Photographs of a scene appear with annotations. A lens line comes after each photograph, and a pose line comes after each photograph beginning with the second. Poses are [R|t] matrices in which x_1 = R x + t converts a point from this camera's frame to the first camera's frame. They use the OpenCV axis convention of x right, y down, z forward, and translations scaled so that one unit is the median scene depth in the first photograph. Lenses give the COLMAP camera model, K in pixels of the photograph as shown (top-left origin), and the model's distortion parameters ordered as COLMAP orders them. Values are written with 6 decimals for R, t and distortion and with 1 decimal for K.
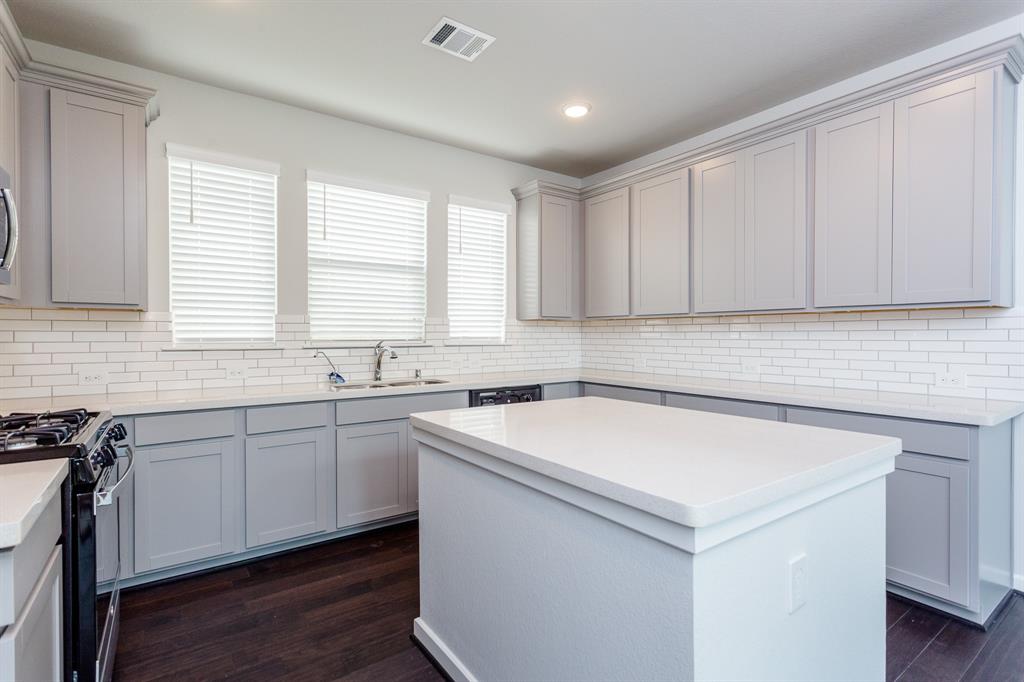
lens RADIAL K [[490.7, 0, 514.5], [0, 490.7, 341.5], [0, 0, 1]] dist [0.010853, -0.000414]
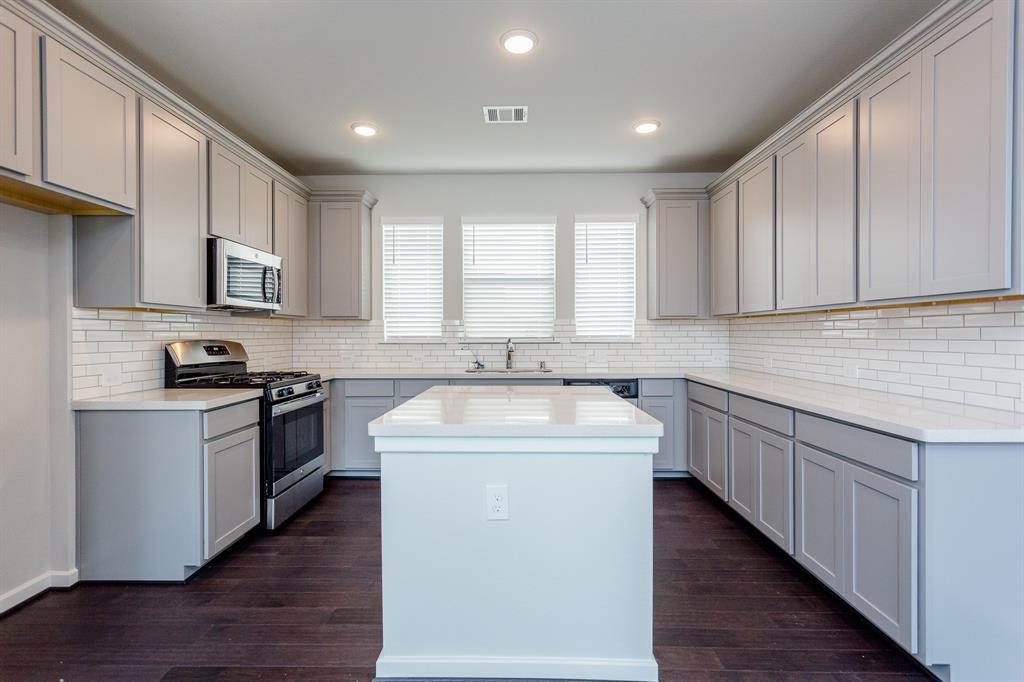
lens RADIAL K [[490.7, 0, 511.0], [0, 490.7, 335.7], [0, 0, 1]] dist [0.010853, -0.000414]
pose [[0.809033, 0.000589, -0.587762, 0.448757], [-0.006054, 0.999955, -0.007332, 0.001293], [0.587731, 0.009490, 0.809000, -0.047133]]
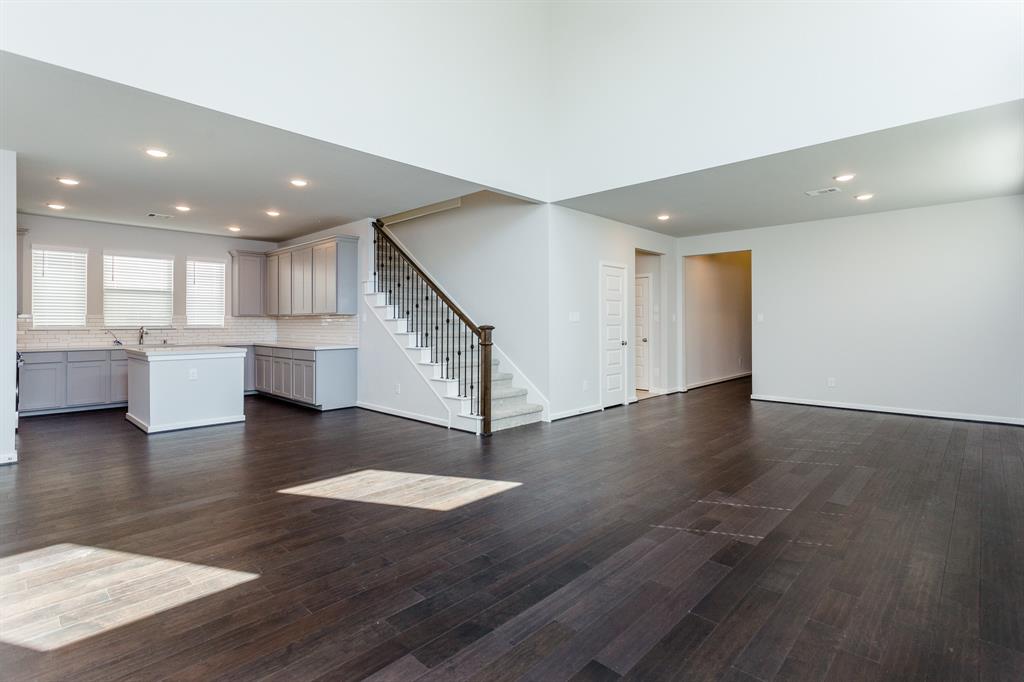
lens RADIAL K [[490.7, 0, 512.7], [0, 490.7, 322.4], [0, 0, 1]] dist [0.010853, -0.000414]
pose [[0.980458, 0.000887, 0.196724, 0.831405], [0.002407, 0.999861, -0.016508, 0.019010], [-0.196712, 0.016659, 0.980320, -1.352774]]
